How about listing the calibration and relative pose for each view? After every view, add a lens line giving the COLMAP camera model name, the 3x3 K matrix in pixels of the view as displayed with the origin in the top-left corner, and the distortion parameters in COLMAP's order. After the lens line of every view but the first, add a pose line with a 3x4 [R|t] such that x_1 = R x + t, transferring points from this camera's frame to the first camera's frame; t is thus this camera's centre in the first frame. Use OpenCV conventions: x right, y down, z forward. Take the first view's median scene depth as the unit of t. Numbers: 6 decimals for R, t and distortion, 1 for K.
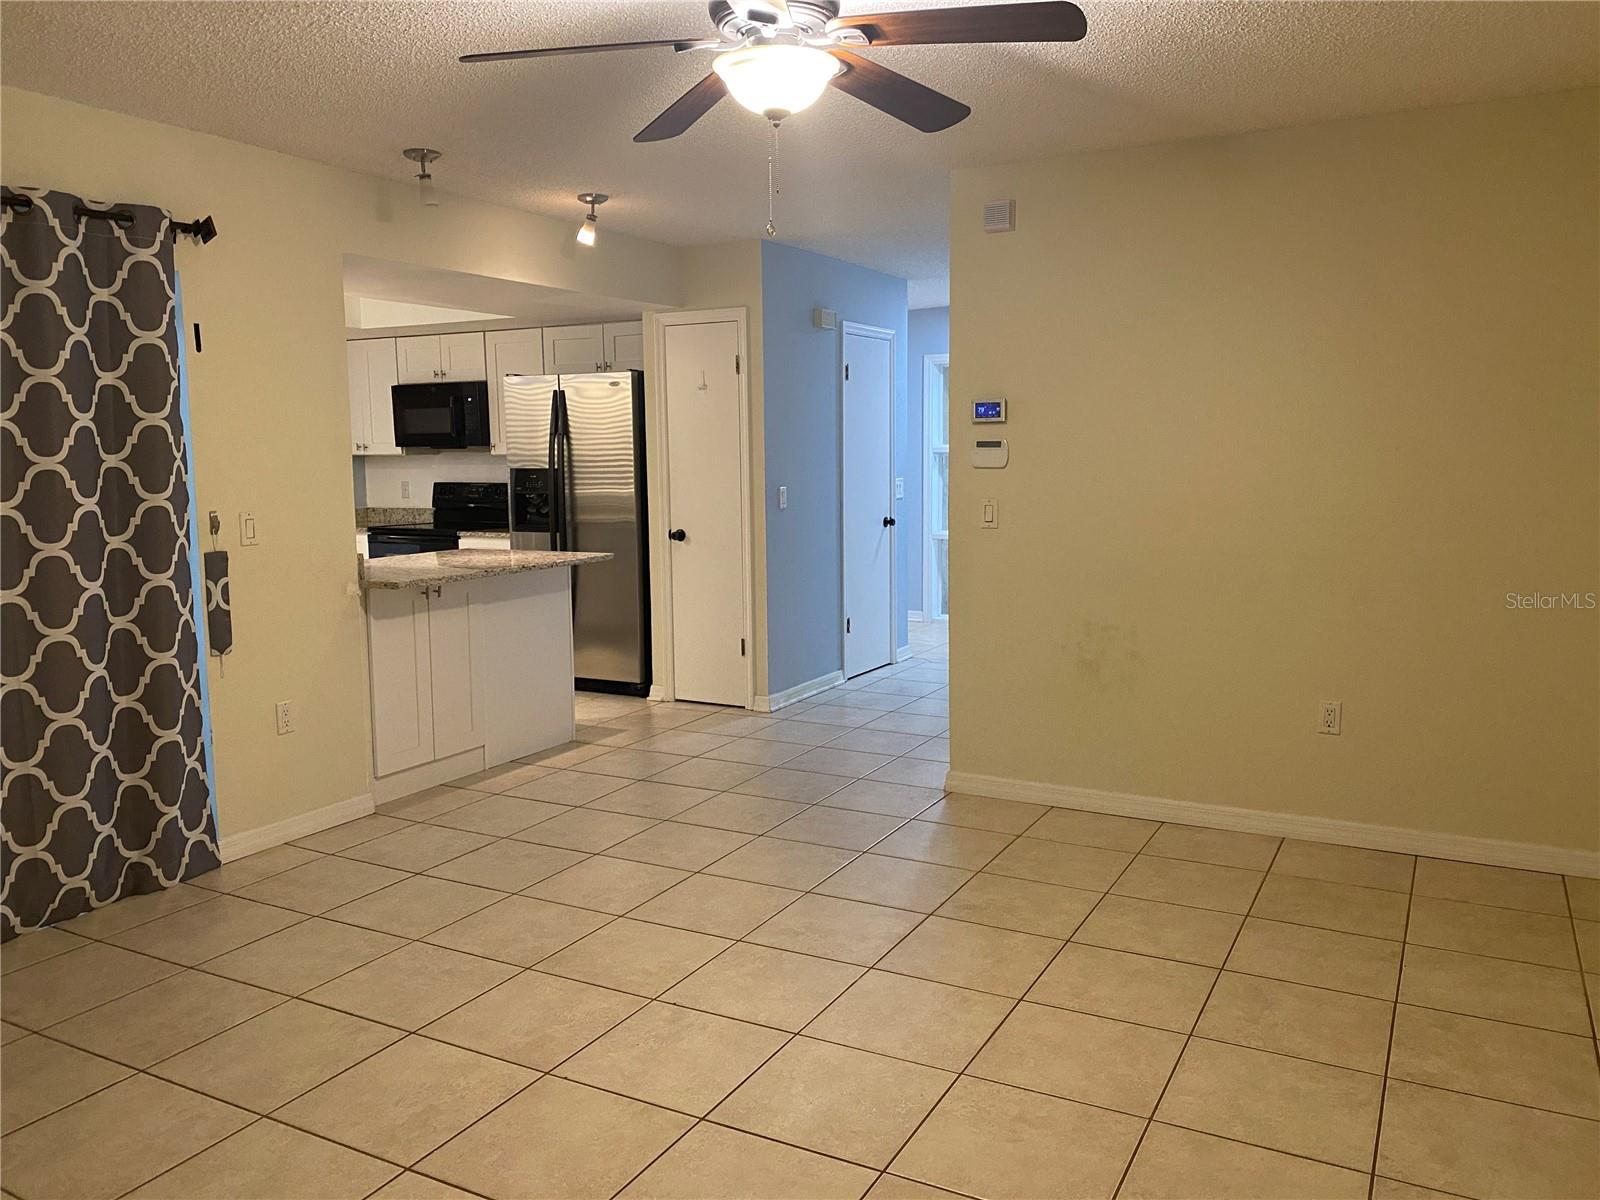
lens RADIAL K [[1220.8, 0, 799.8], [0, 1220.8, 594.3], [0, 0, 1]] dist [0.041660, -0.047981]
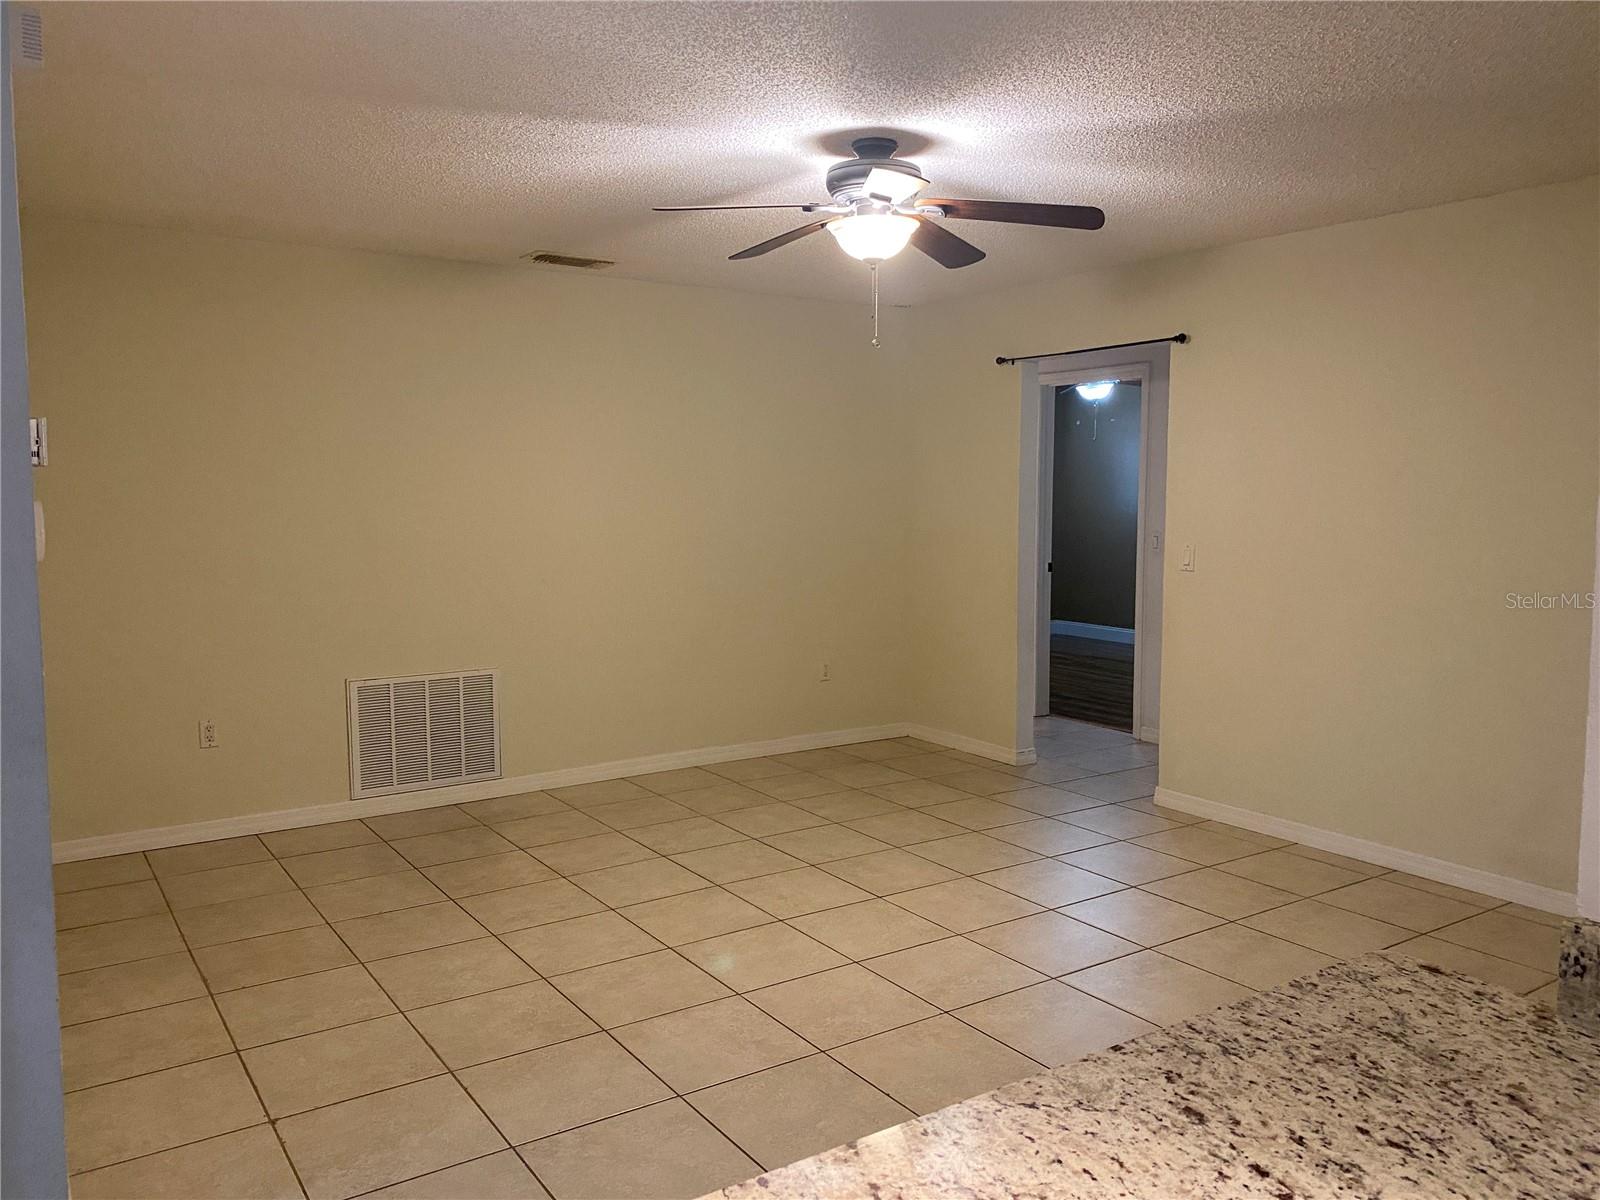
lens RADIAL K [[1220.8, 0, 799.8], [0, 1220.8, 594.3], [0, 0, 1]] dist [0.041660, -0.047981]
pose [[-0.889490, -0.026899, 0.456162, -0.519999], [0.066885, 0.979850, 0.188203, -0.257812], [-0.452033, 0.197915, -0.869768, 2.056924]]
